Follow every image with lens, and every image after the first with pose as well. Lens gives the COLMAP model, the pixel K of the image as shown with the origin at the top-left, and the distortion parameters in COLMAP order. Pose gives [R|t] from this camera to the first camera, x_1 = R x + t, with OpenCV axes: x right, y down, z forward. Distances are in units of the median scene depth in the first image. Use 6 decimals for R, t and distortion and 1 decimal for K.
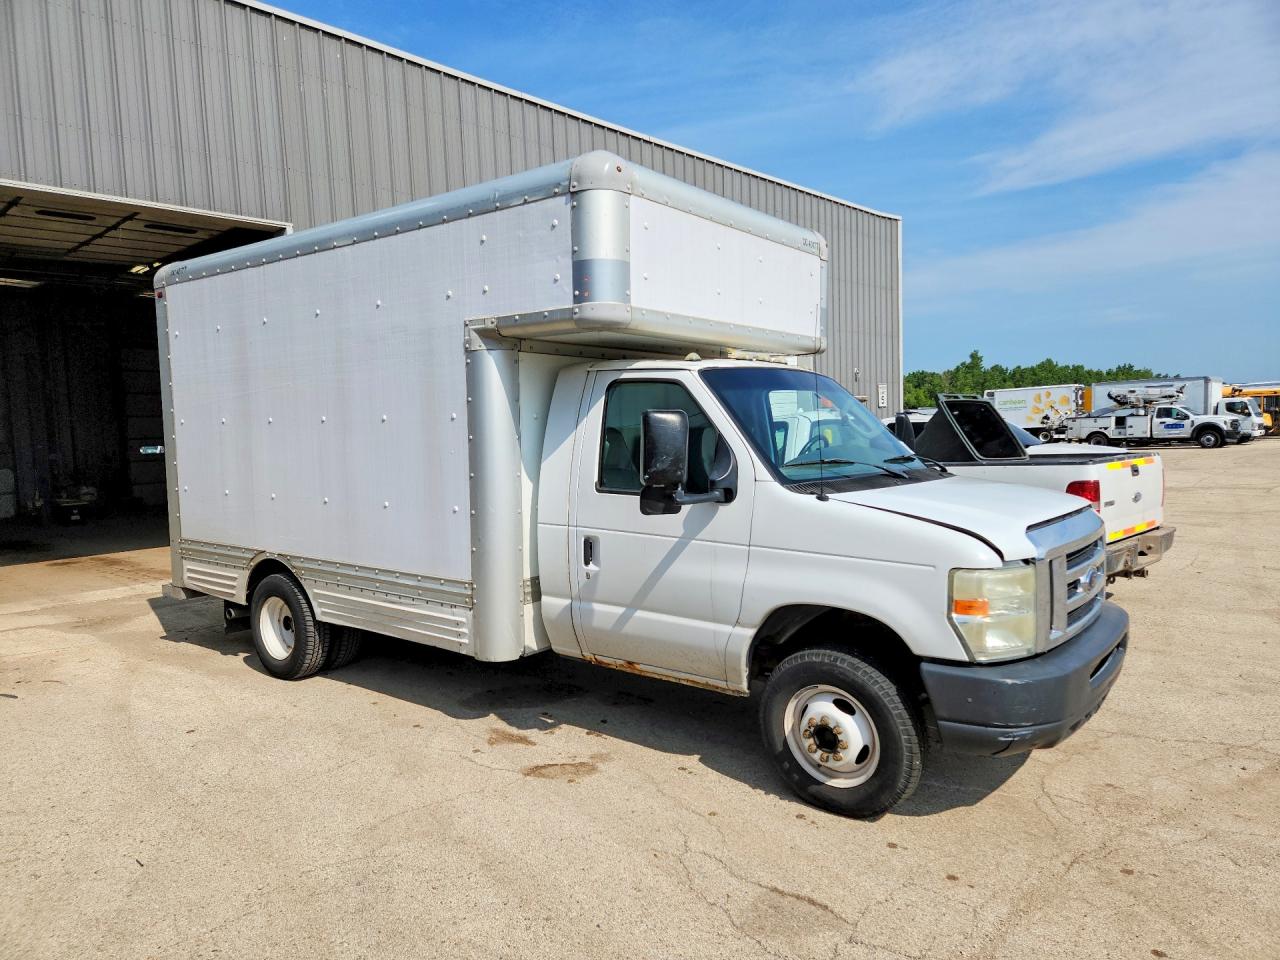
lens RADIAL K [[892.7, 0, 640.0], [0, 892.7, 480.0], [0, 0, 1]] dist [0.091195, -0.097118]
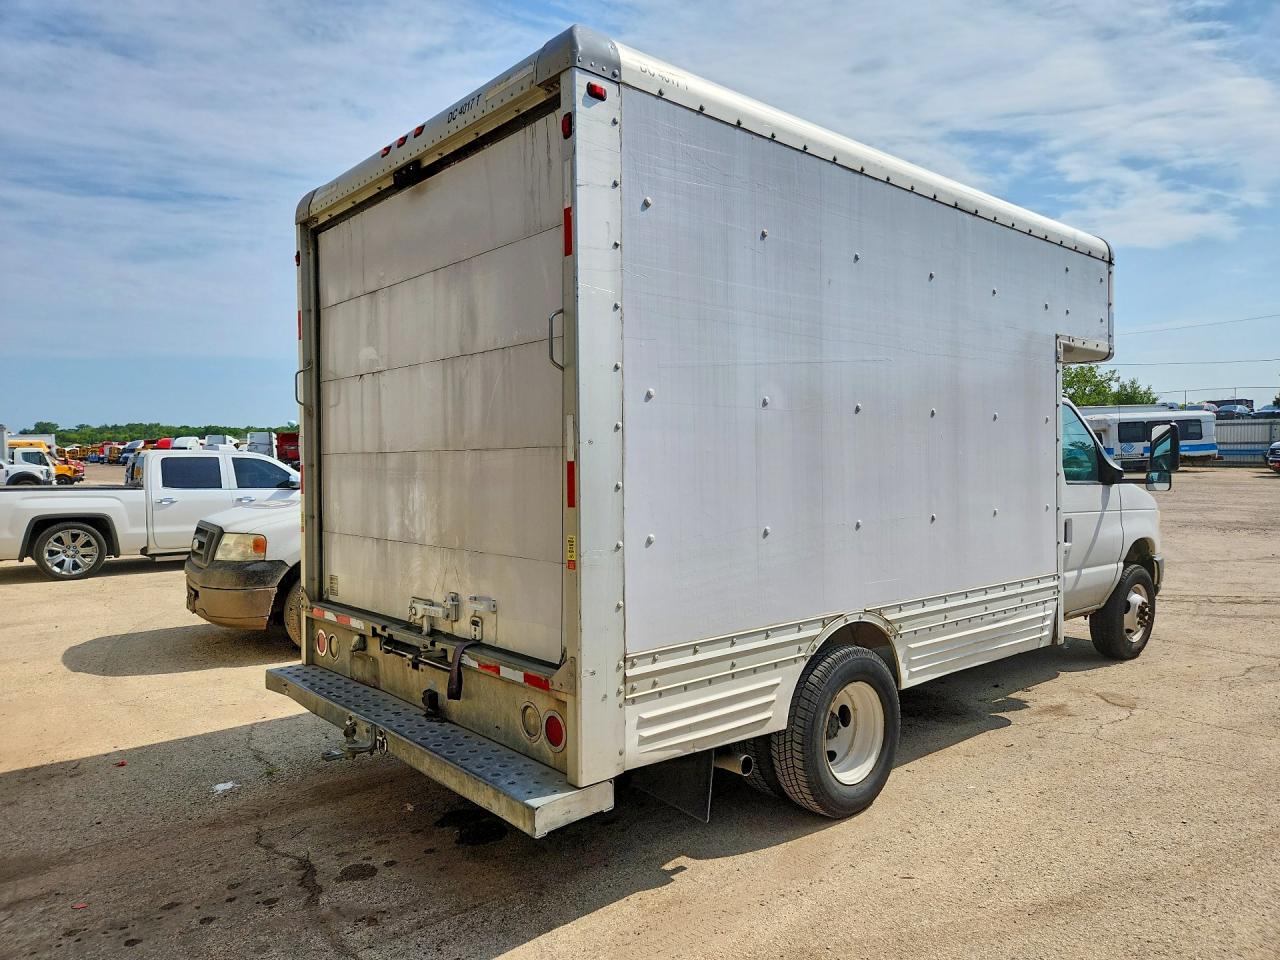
lens RADIAL K [[892.7, 0, 640.0], [0, 892.7, 480.0], [0, 0, 1]] dist [0.091195, -0.097118]
pose [[0.138987, -0.001201, 0.990294, -1.096632], [0.067392, 0.997692, -0.008248, -0.017465], [-0.987998, 0.067885, 0.138747, 1.102759]]
